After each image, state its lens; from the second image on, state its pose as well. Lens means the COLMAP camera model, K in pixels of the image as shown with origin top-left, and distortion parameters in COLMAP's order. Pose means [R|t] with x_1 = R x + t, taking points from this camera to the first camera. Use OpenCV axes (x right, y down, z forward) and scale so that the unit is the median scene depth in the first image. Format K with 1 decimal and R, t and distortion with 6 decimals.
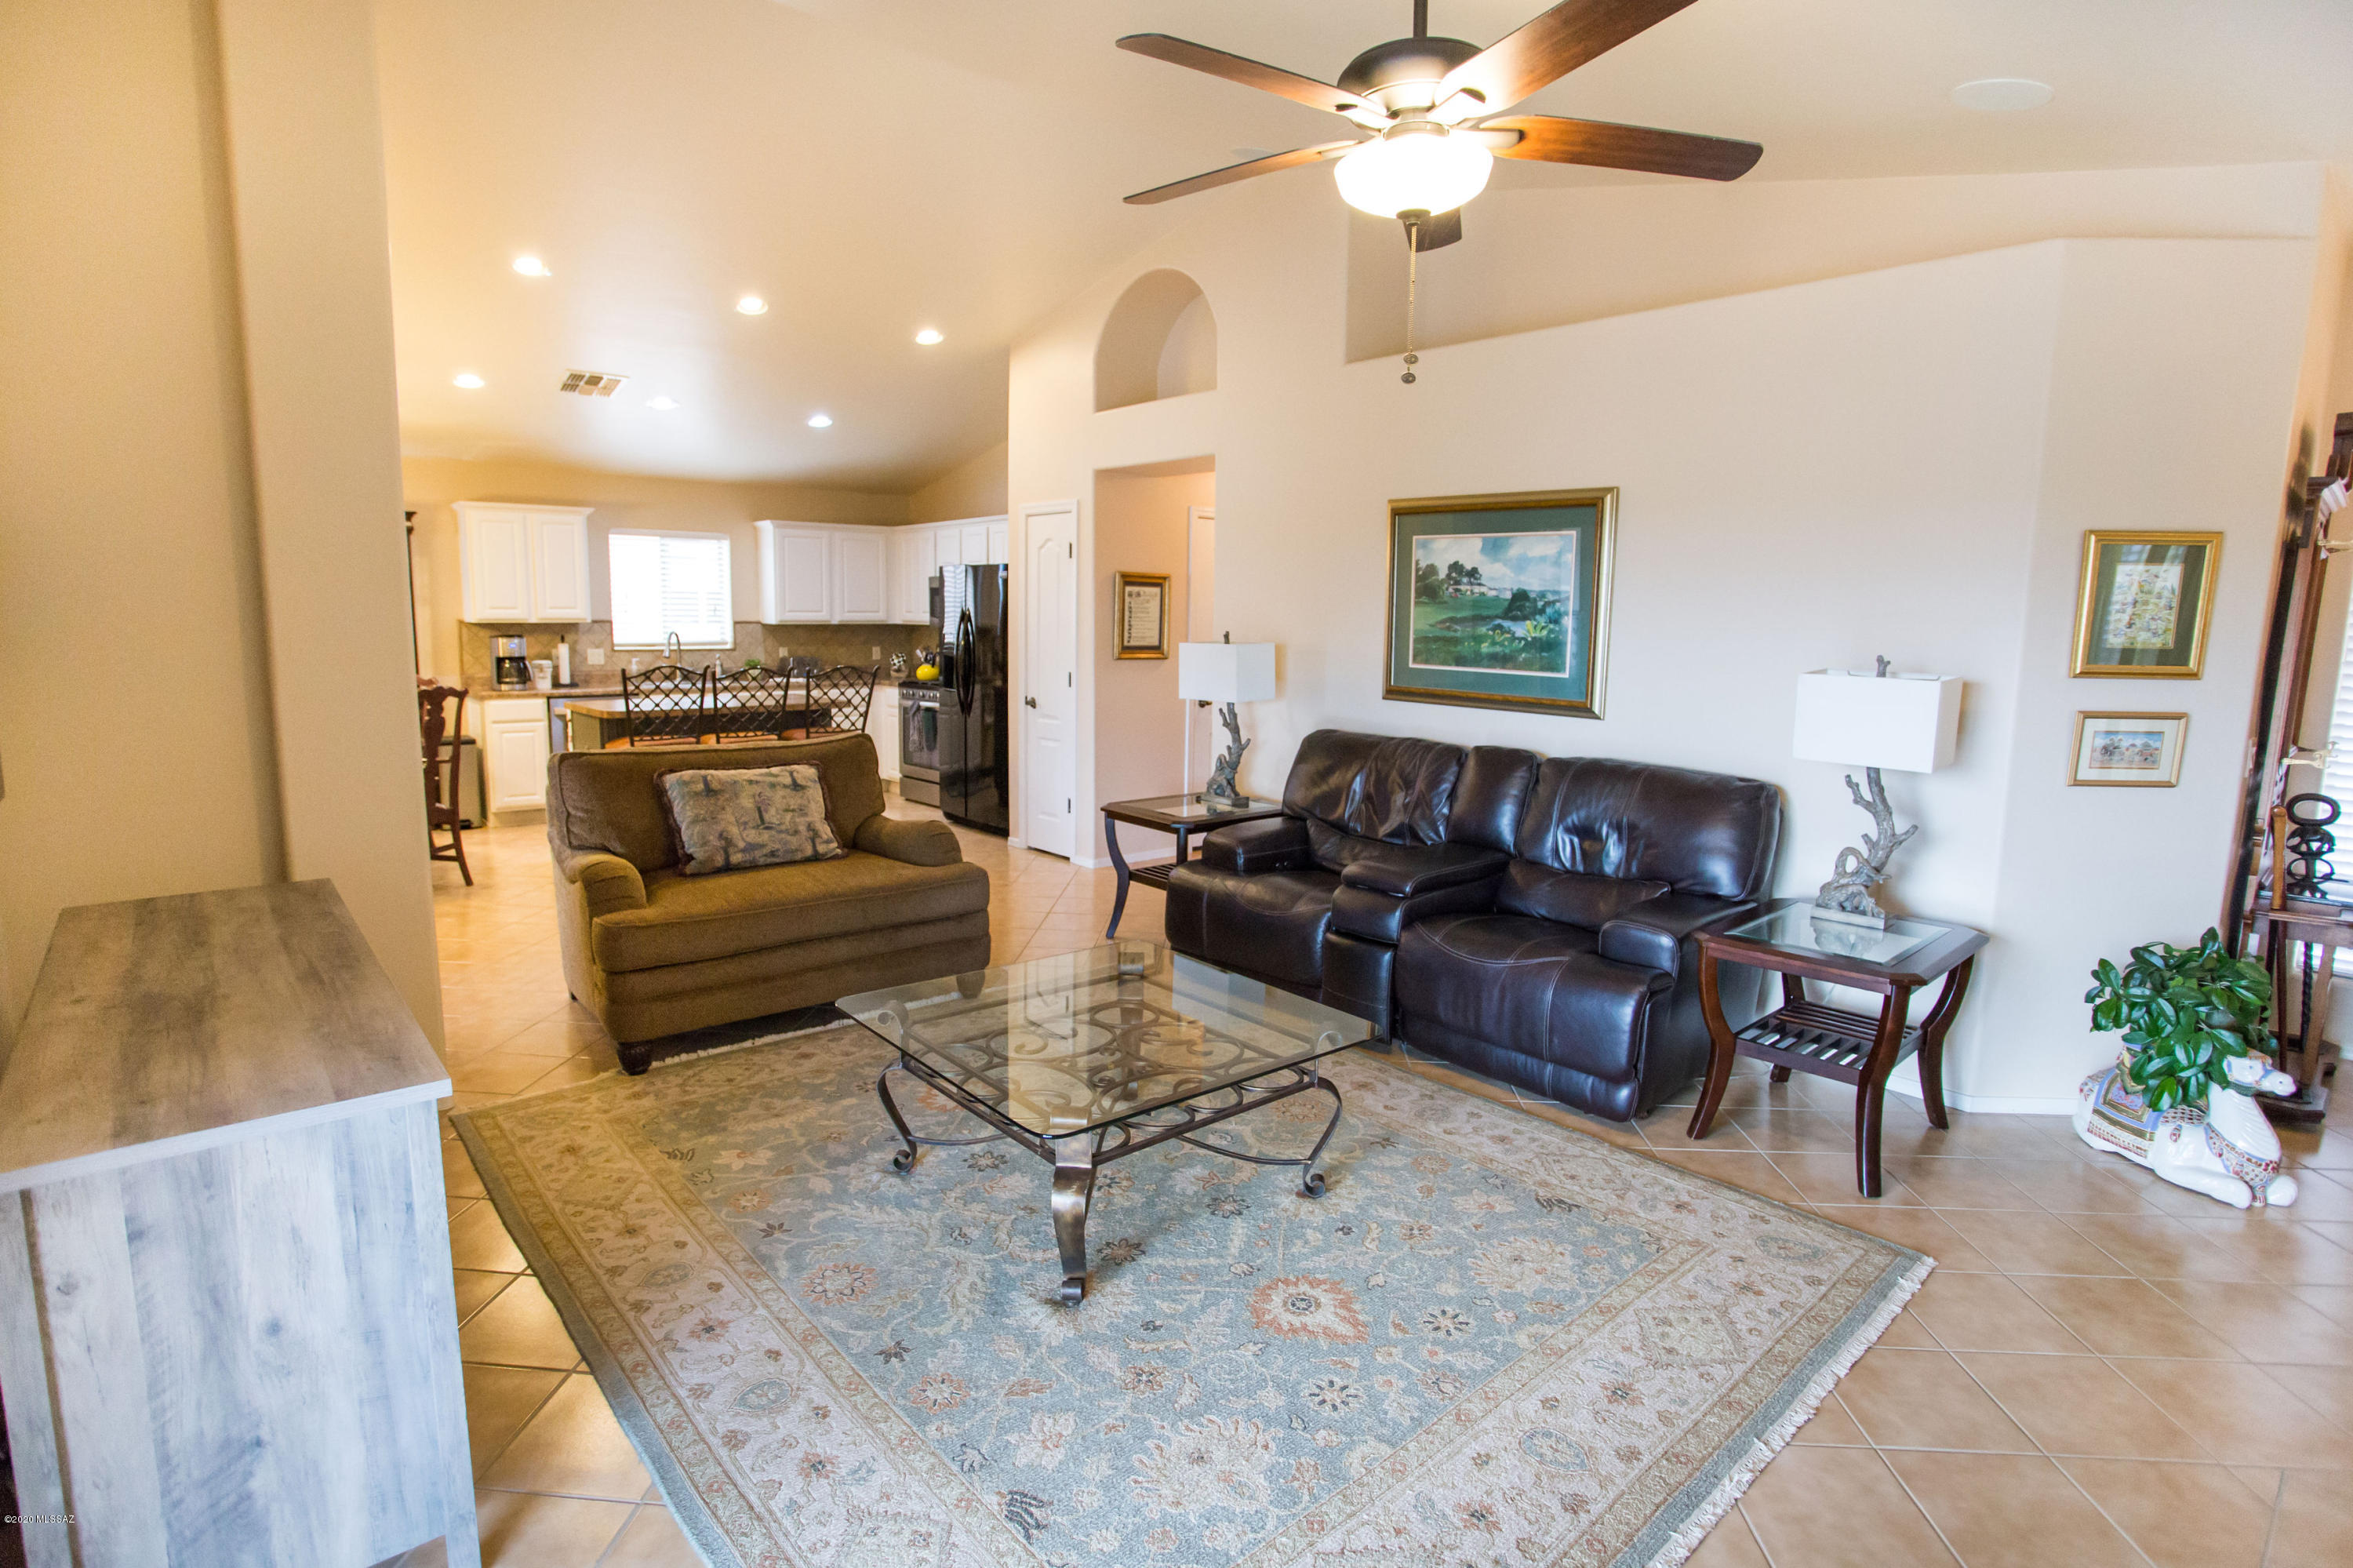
lens RADIAL K [[1156.4, 0, 1156.6], [0, 1156.4, 779.8], [0, 0, 1]] dist [-0.057186, 0.014914]
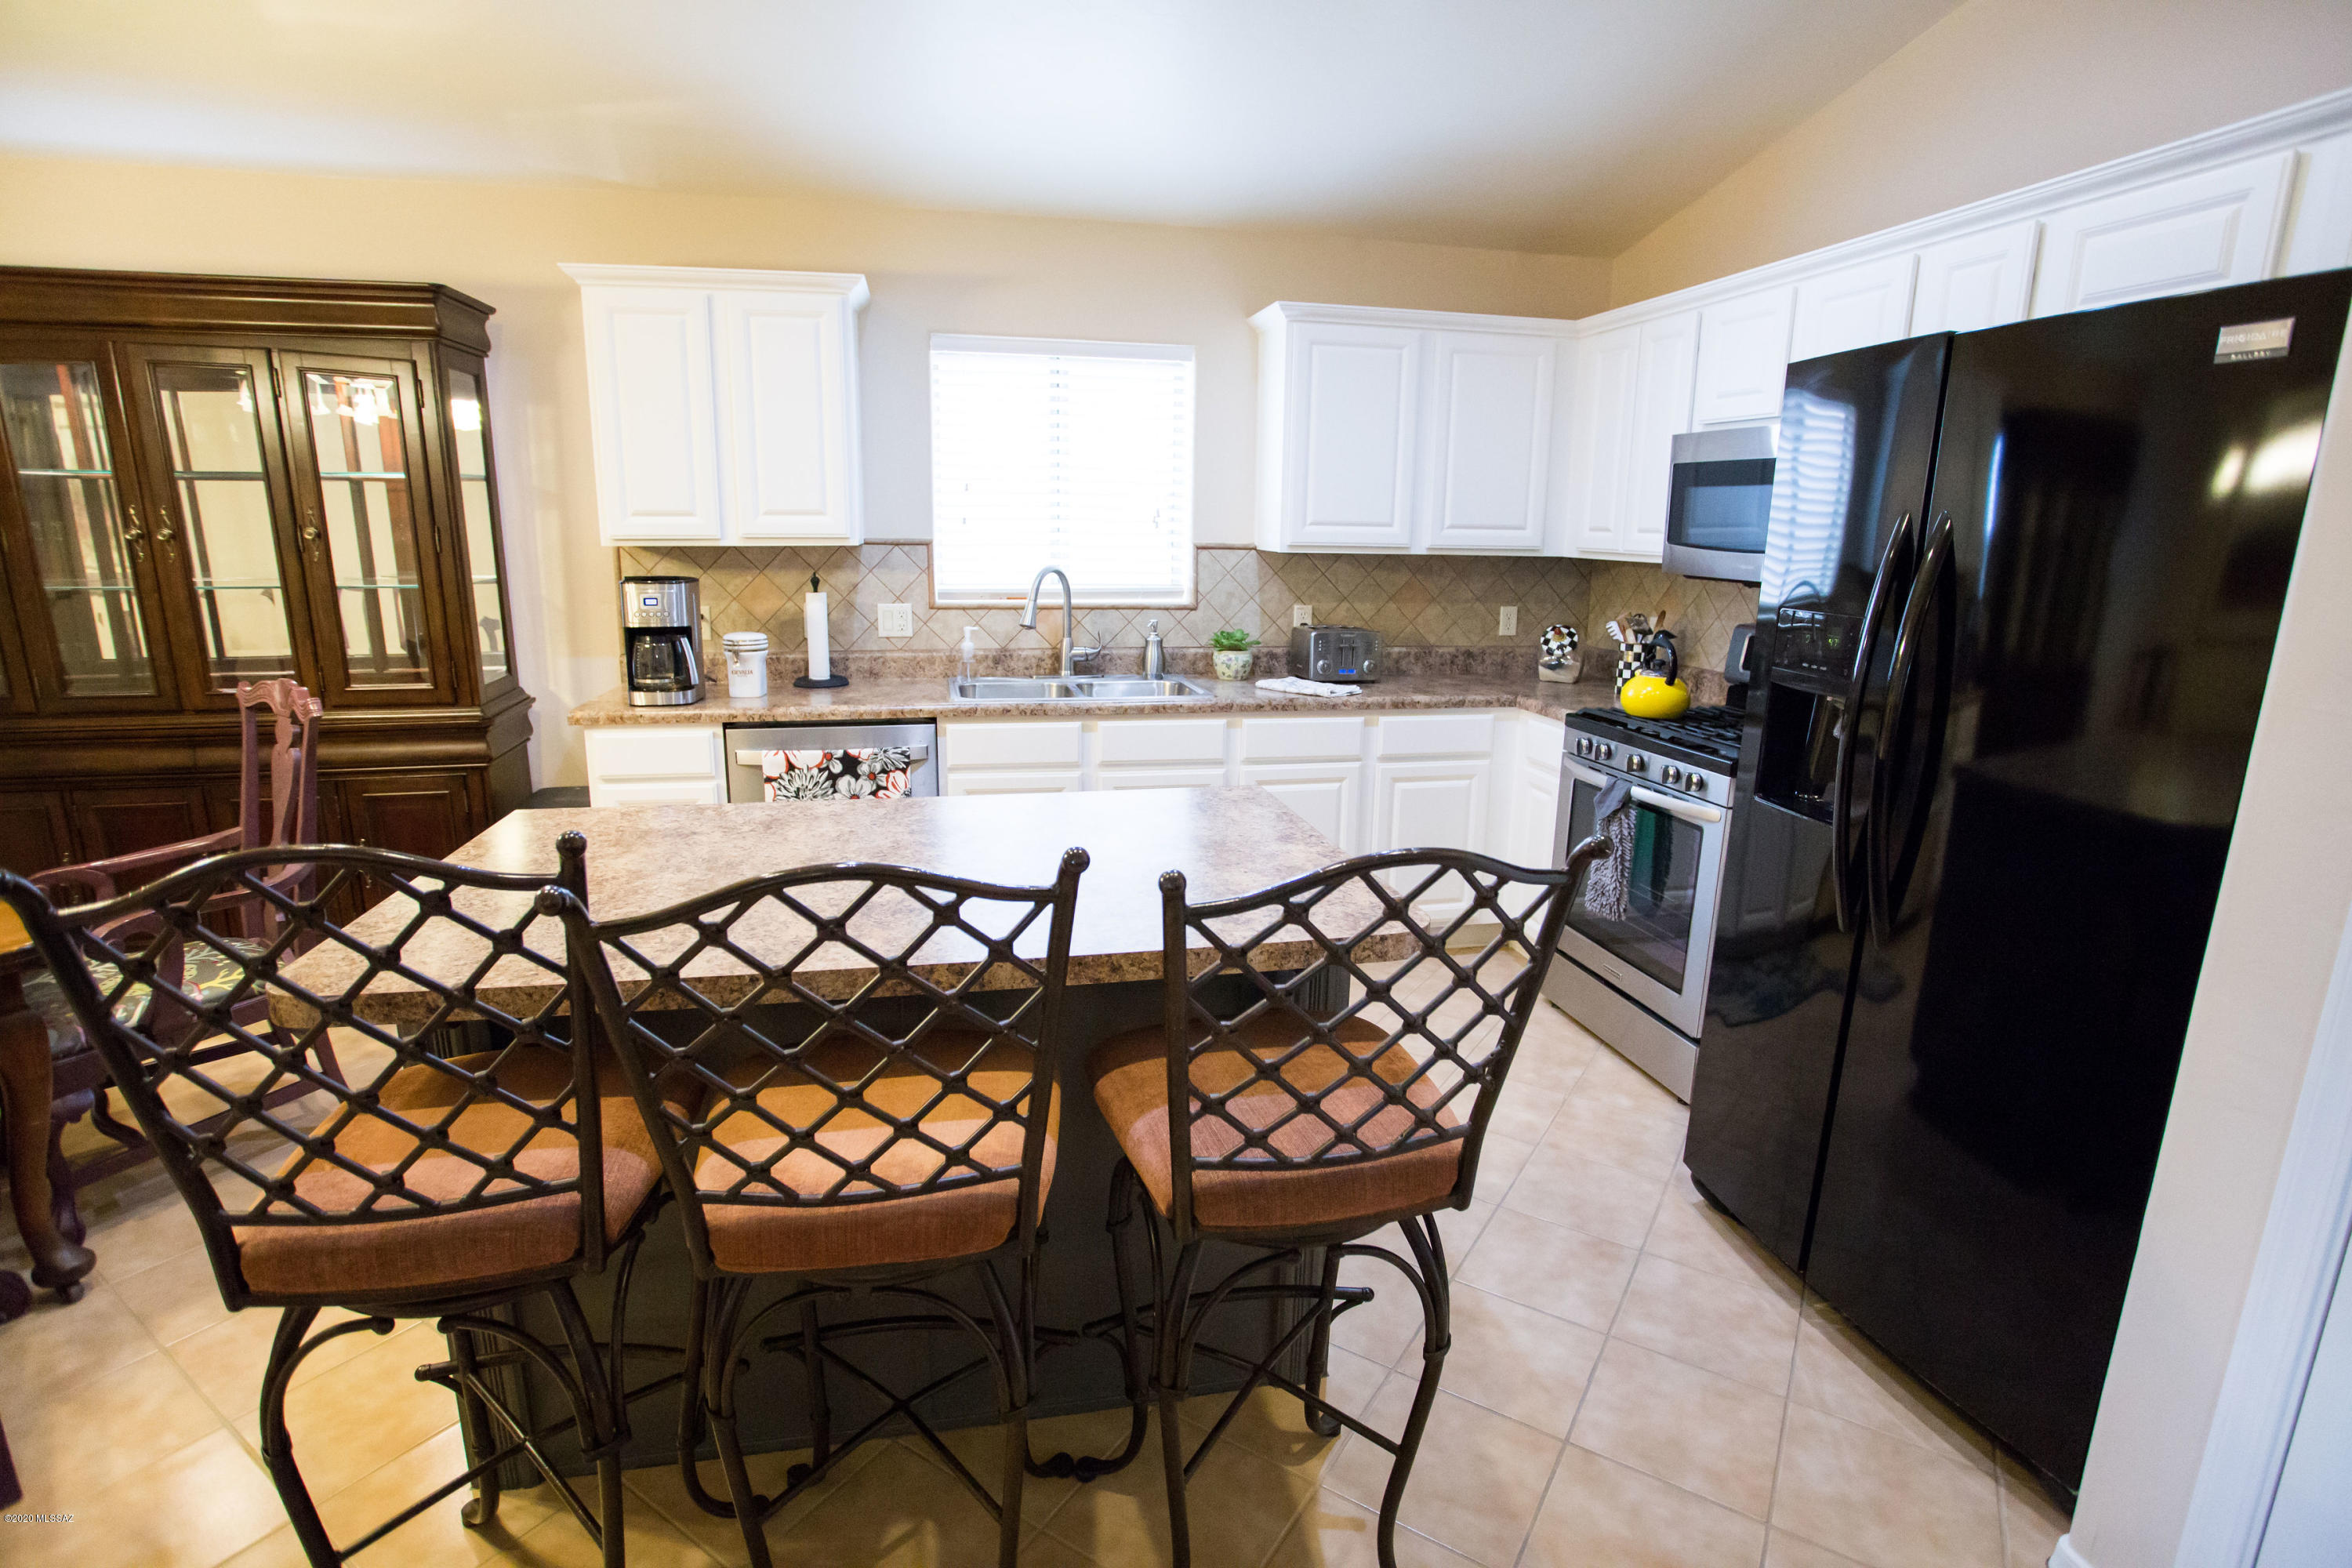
lens RADIAL K [[1155.9, 0, 1164.3], [0, 1155.9, 780.5], [0, 0, 1]] dist [-0.057186, 0.014914]
pose [[0.876085, 0.103155, -0.470993, -0.319464], [-0.069345, 0.993647, 0.088637, -0.174626], [0.477144, -0.044993, 0.877673, 1.206760]]
